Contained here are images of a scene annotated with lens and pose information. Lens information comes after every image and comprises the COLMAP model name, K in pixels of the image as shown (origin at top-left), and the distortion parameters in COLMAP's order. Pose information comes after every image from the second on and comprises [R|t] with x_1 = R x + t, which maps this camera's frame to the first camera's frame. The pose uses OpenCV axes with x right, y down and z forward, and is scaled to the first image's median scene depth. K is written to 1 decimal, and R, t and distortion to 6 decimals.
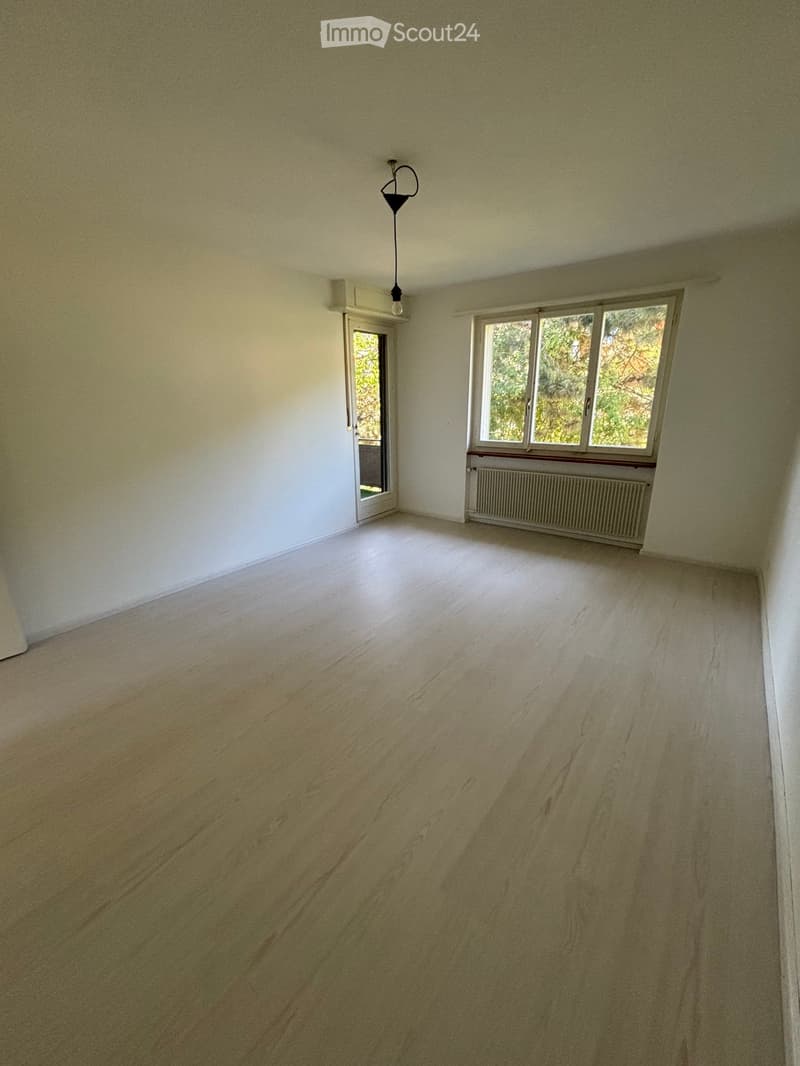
lens RADIAL K [[431.4, 0, 399.1], [0, 431.4, 530.9], [0, 0, 1]] dist [0.000408, -0.000267]
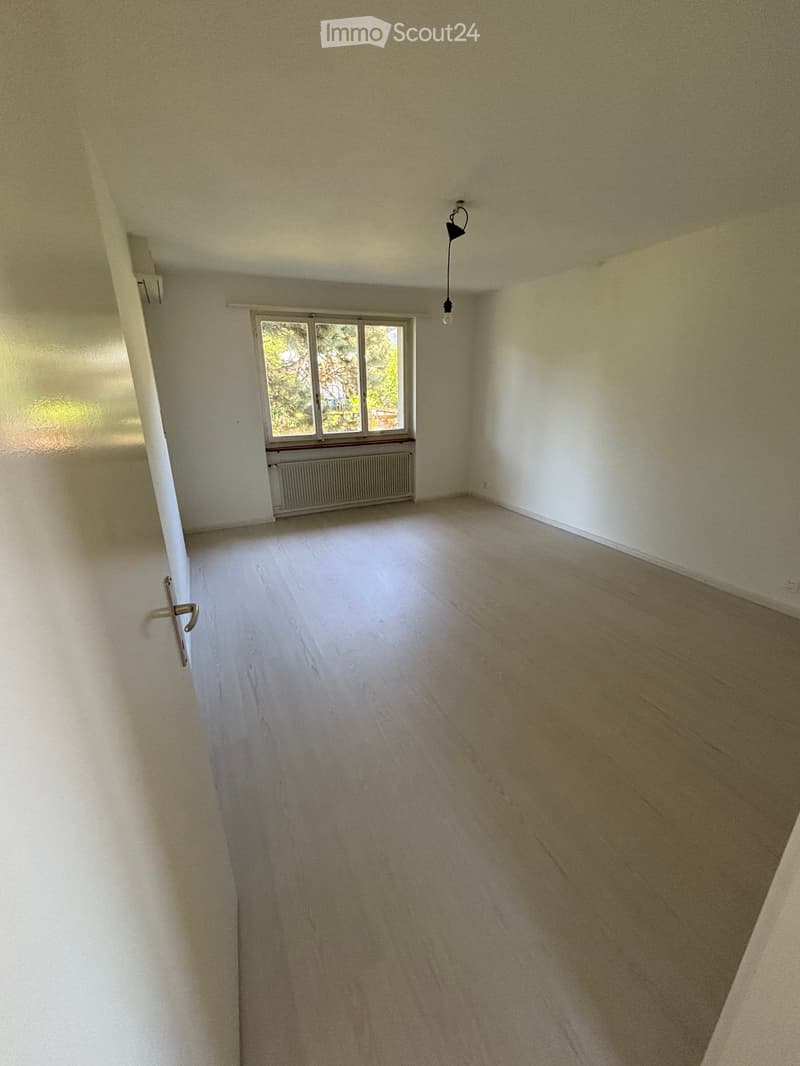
lens RADIAL K [[431.4, 0, 399.1], [0, 431.4, 530.9], [0, 0, 1]] dist [0.000408, -0.000267]
pose [[0.485193, -0.275544, 0.829858, -0.636464], [0.269485, 0.949977, 0.157868, -0.092771], [-0.831845, 0.147038, 0.535177, 0.287678]]
